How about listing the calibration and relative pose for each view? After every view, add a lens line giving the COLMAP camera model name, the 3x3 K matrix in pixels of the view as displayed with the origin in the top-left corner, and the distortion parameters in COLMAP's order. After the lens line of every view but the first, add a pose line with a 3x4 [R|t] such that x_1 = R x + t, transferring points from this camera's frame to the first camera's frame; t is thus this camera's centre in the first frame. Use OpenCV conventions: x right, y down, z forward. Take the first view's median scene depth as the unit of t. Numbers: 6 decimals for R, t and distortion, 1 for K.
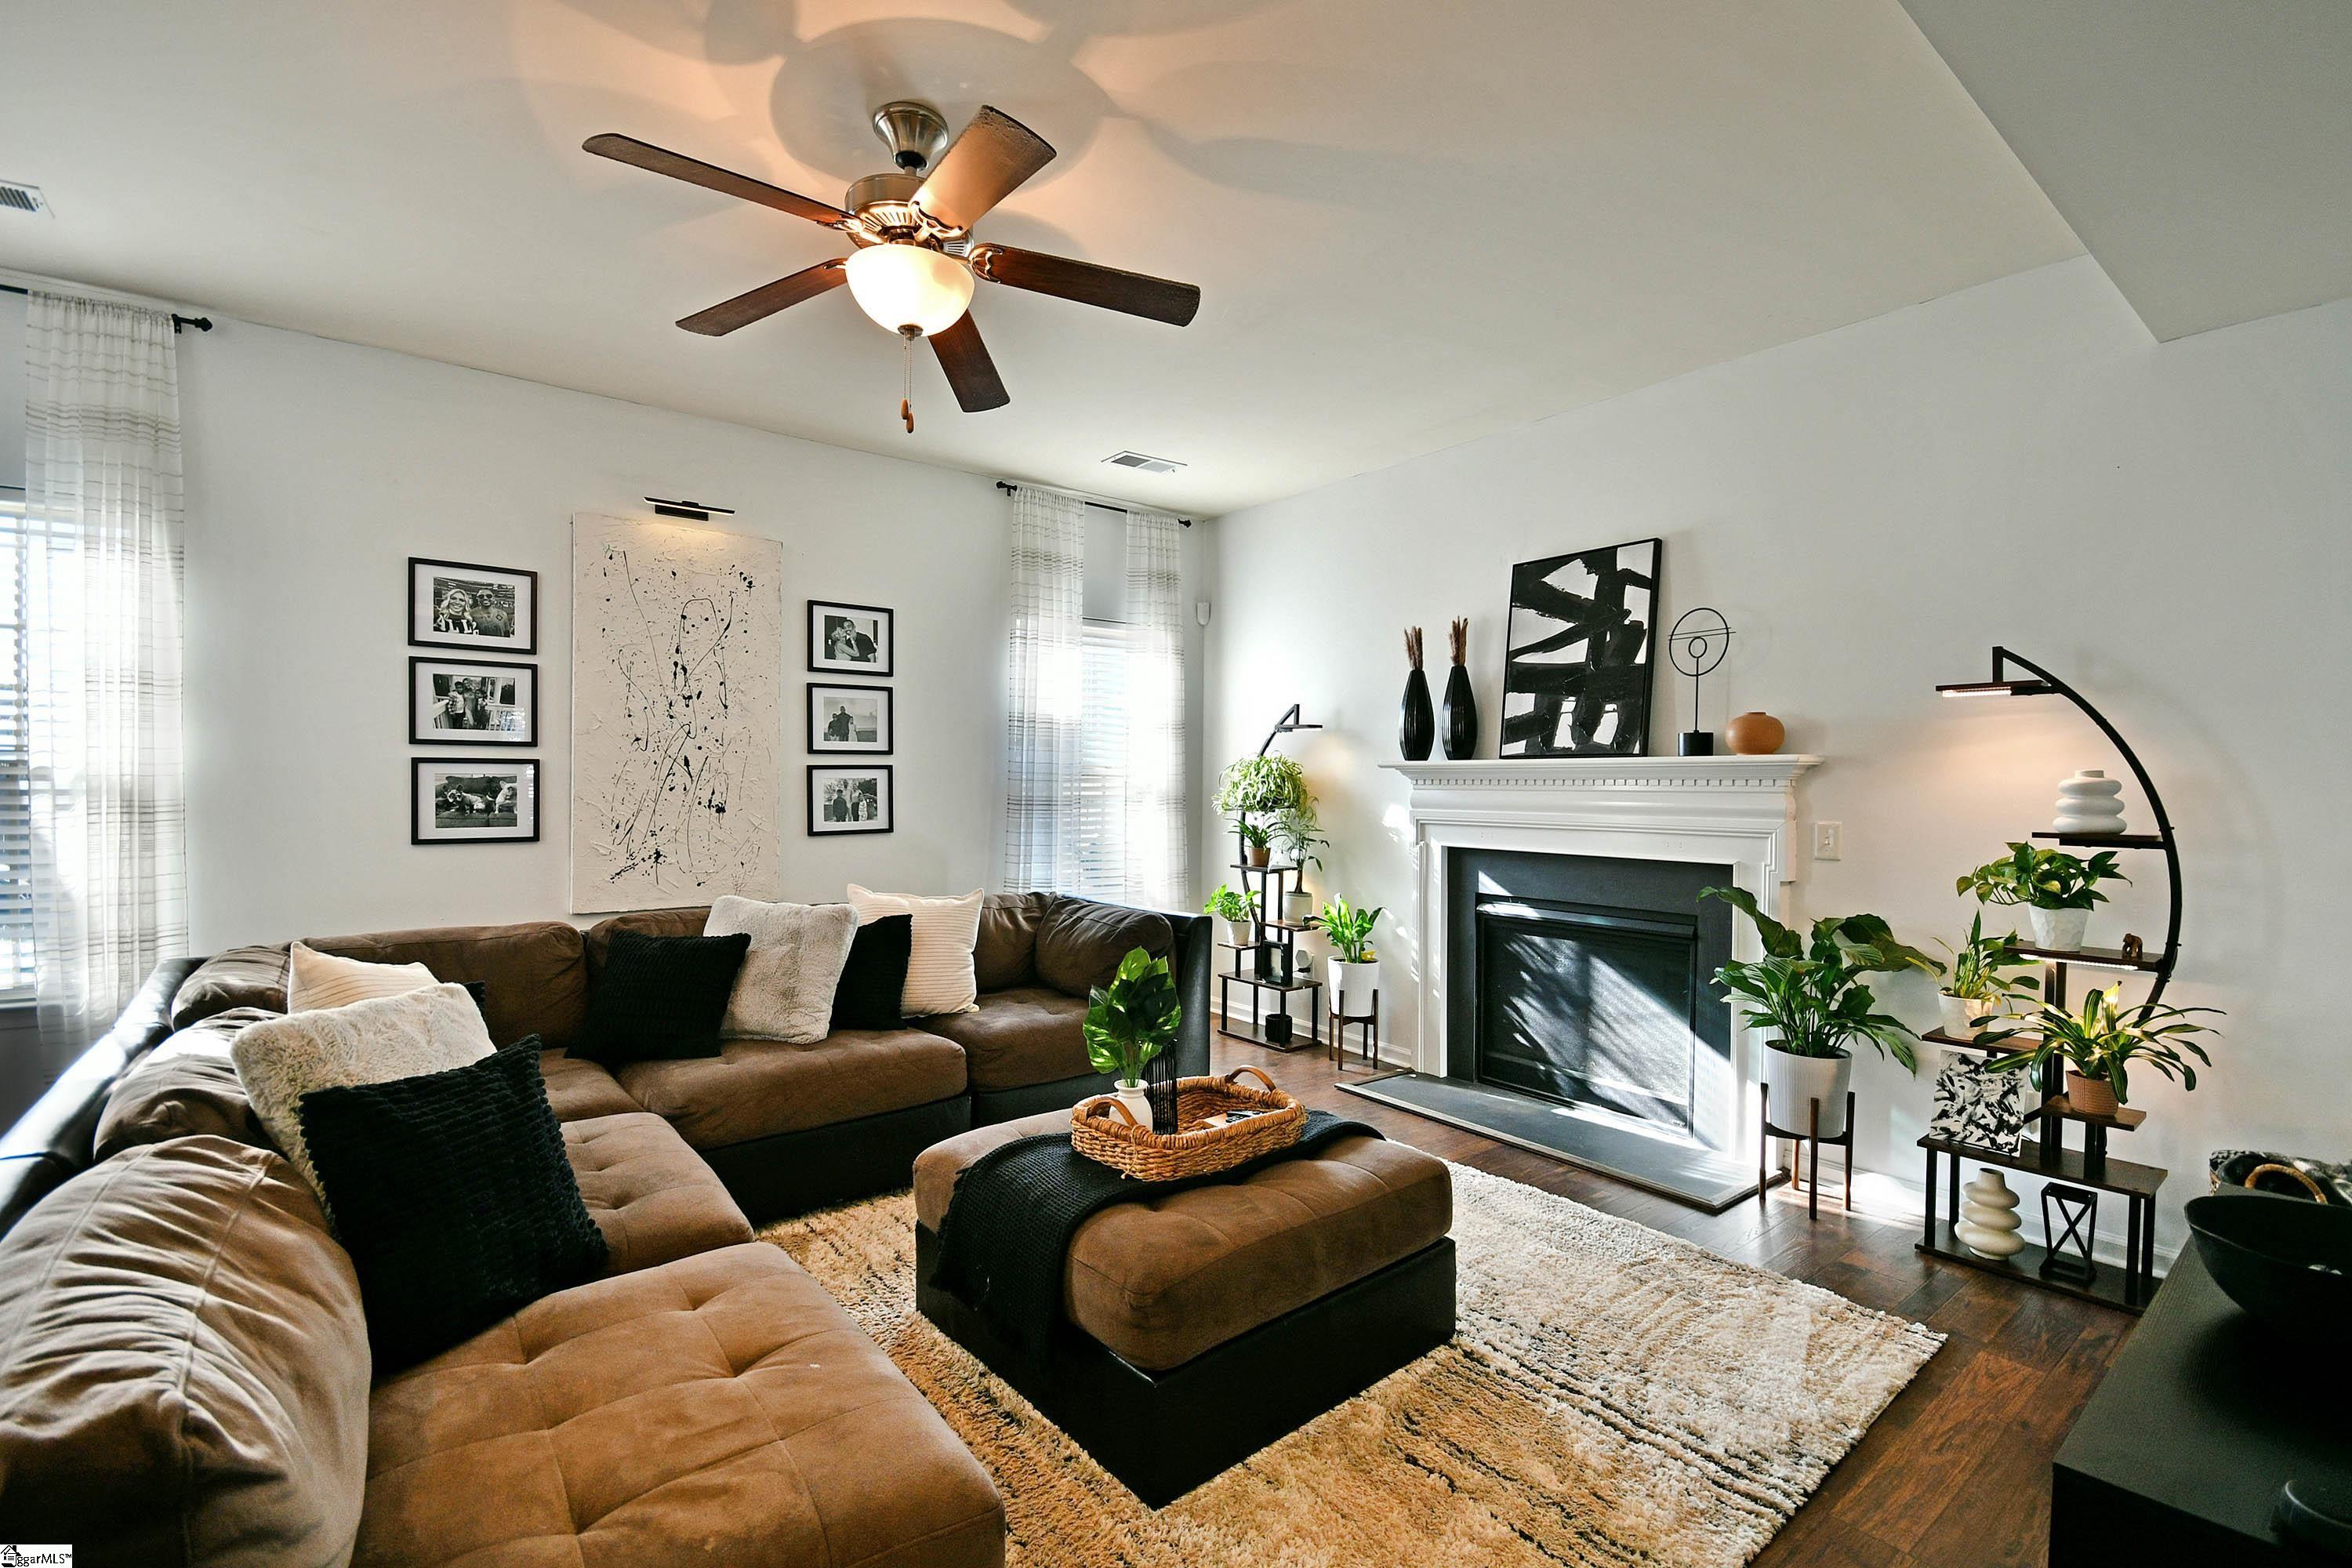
lens RADIAL K [[1048.9, 0, 1181.4], [0, 1048.9, 783.7], [0, 0, 1]] dist [0.000329, -0.009336]
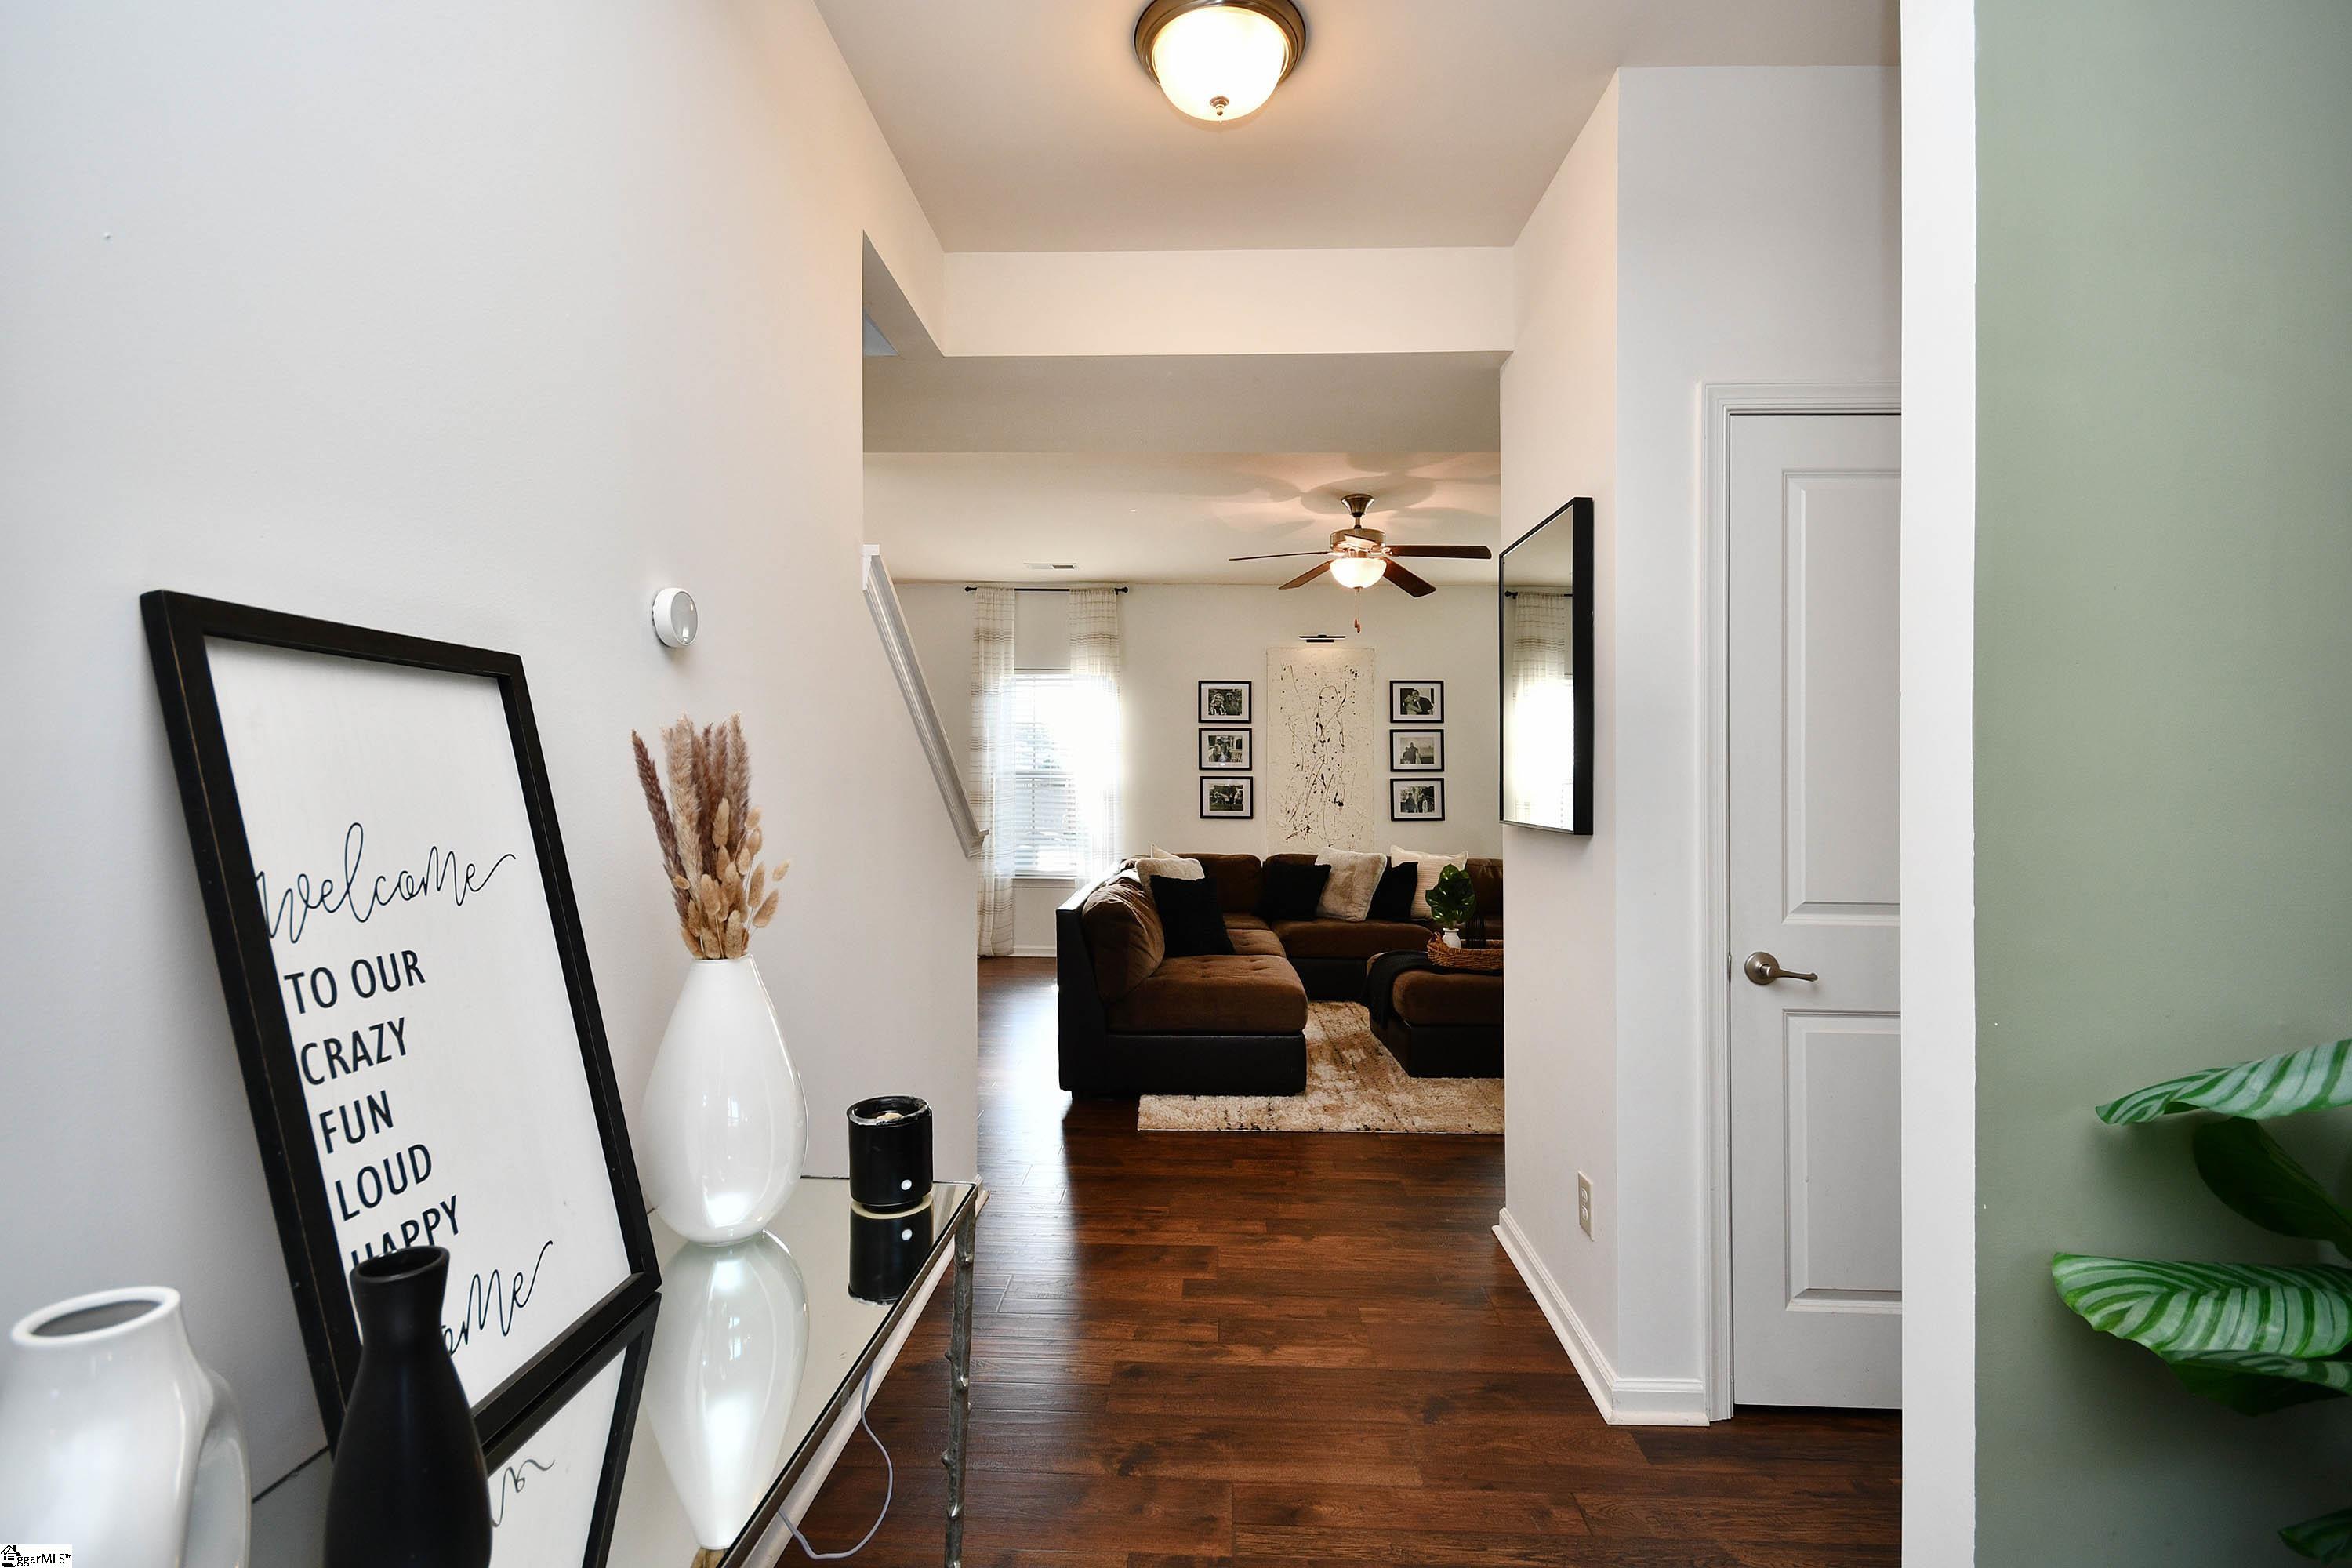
lens RADIAL K [[1048.9, 0, 1172.2], [0, 1048.9, 791.0], [0, 0, 1]] dist [0.000329, -0.009336]
pose [[0.764498, 0.000899, -0.644625, 0.560458], [-0.003903, 0.999987, -0.003234, 0.010912], [0.644614, 0.004988, 0.764492, -0.622166]]
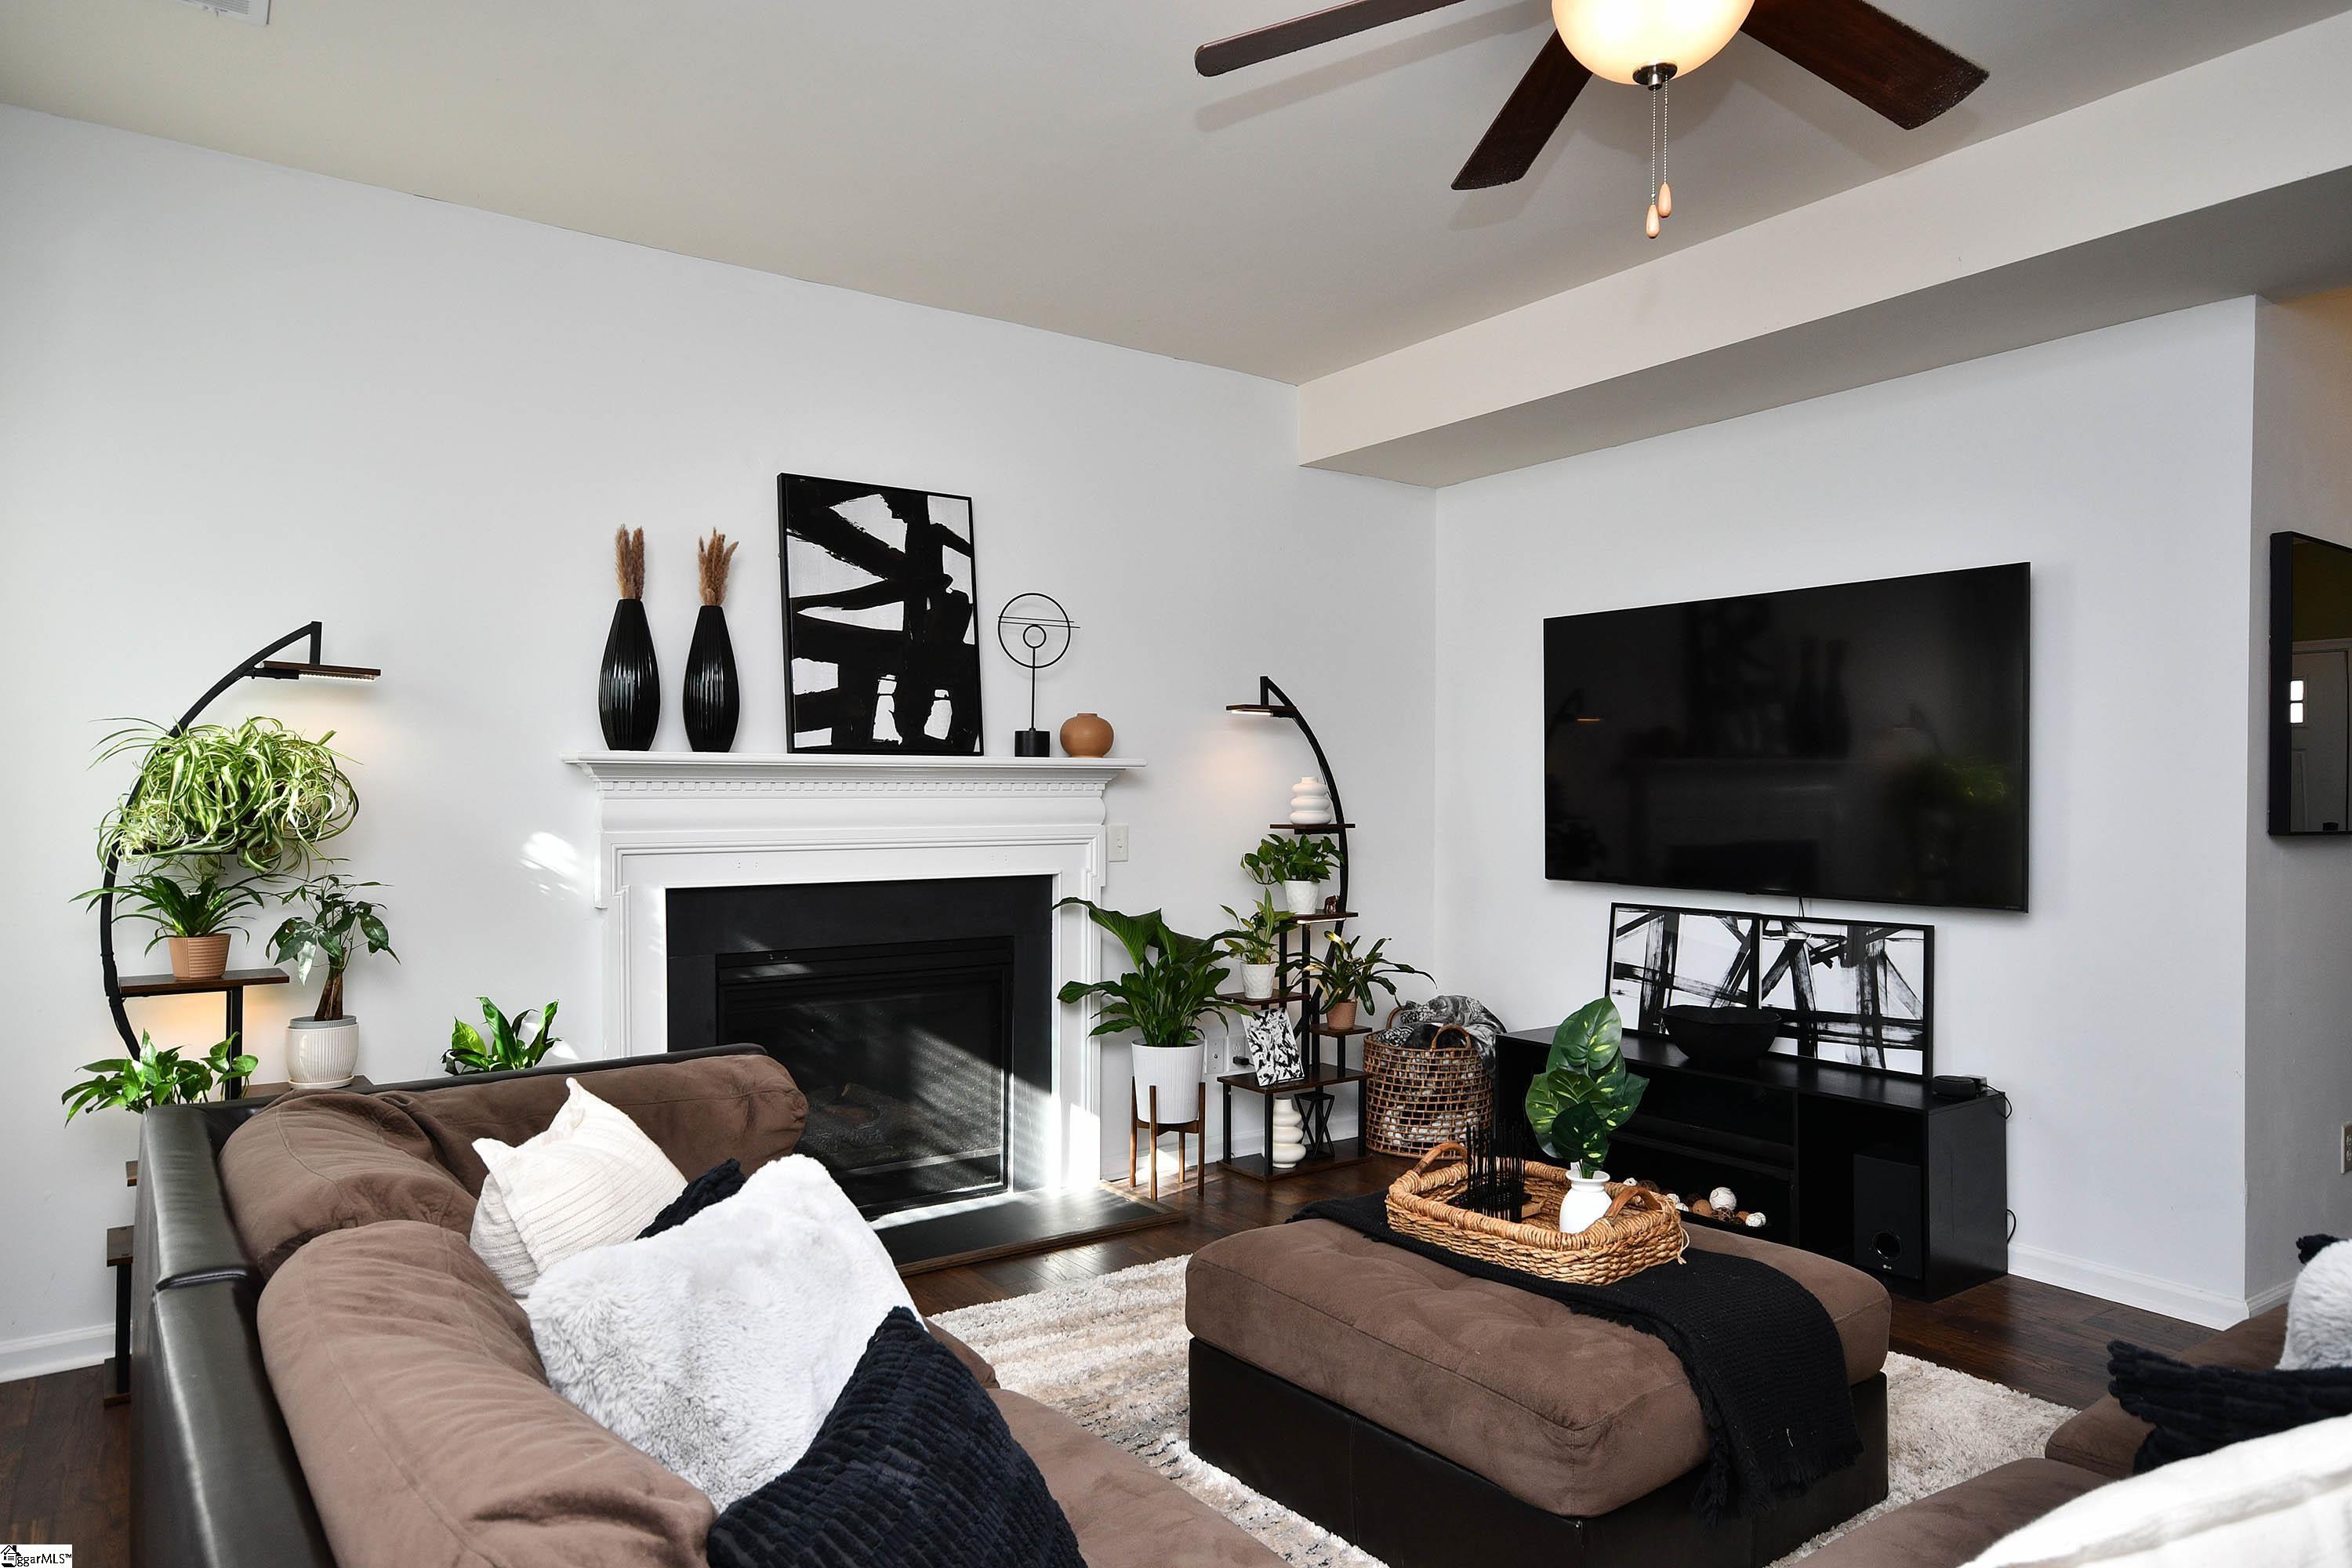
lens RADIAL K [[1442.1, 0, 1231.3], [0, 1442.1, 784.1], [0, 0, 1]] dist [-0.004889, 0.000287]
pose [[0.021471, -0.001509, 0.999768, -0.637651], [-0.001444, 0.999998, 0.001541, -0.004746], [-0.999768, -0.001477, 0.021469, 0.689334]]
